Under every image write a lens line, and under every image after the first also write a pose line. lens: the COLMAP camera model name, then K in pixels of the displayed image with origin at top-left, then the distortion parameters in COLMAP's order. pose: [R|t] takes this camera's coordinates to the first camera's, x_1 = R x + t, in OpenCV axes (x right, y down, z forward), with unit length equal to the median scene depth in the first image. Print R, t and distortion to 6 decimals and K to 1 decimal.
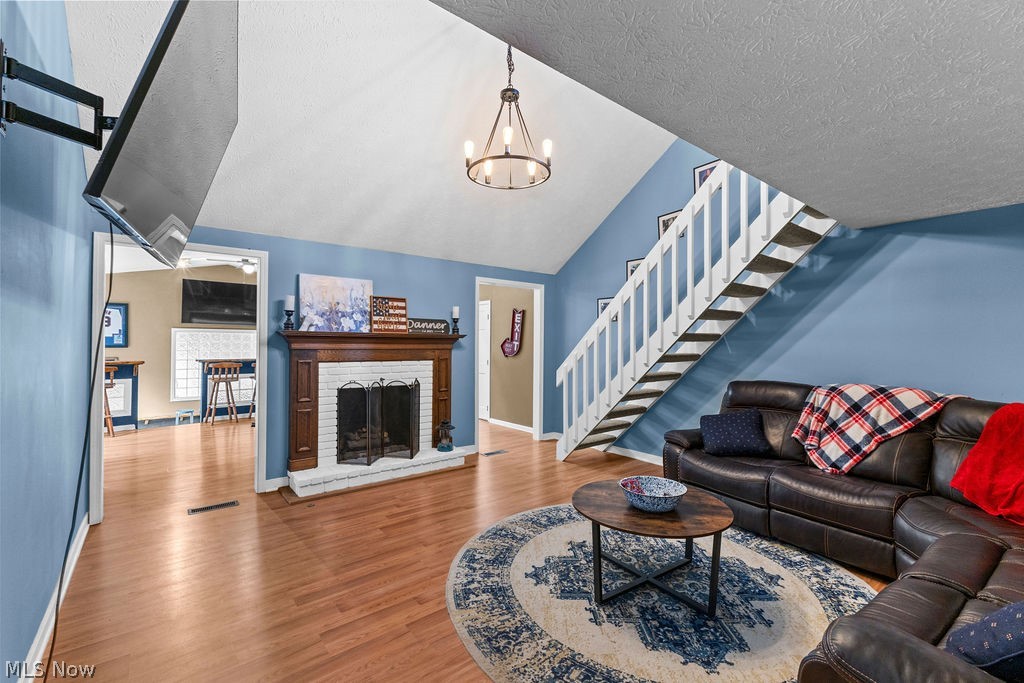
lens RADIAL K [[441.6, 0, 514.1], [0, 441.6, 337.8], [0, 0, 1]] dist [0.007368, -0.000246]
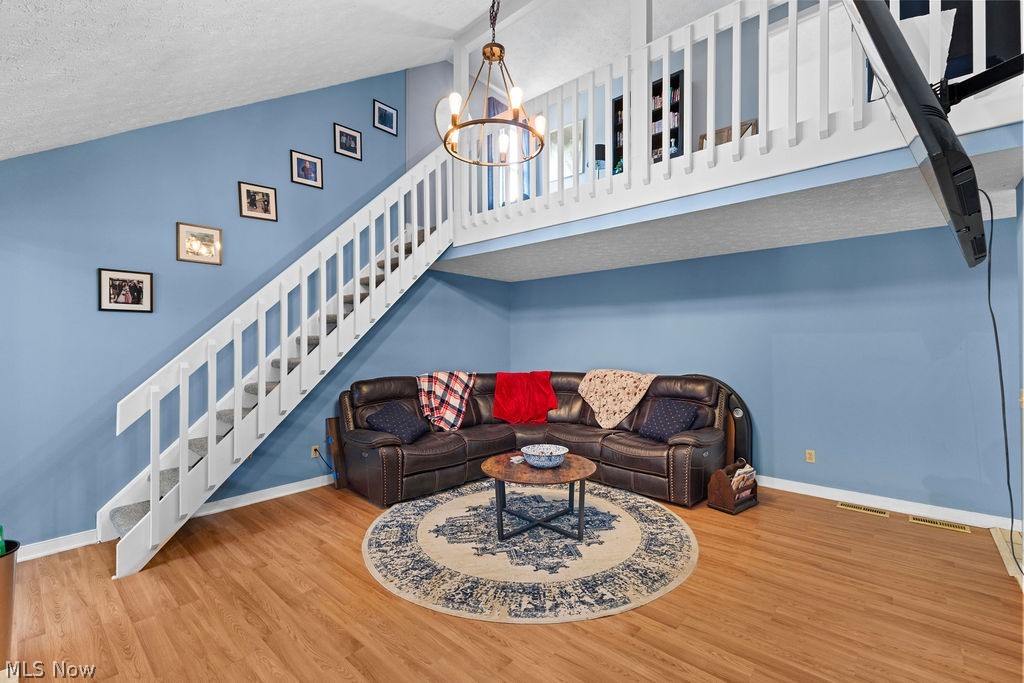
lens RADIAL K [[441.6, 0, 508.0], [0, 441.6, 342.9], [0, 0, 1]] dist [0.007368, -0.000246]
pose [[-0.168902, 0.000452, 0.985633, -0.932739], [-0.003051, 0.999995, -0.000981, 0.005130], [-0.985628, -0.003173, -0.168900, 1.236210]]
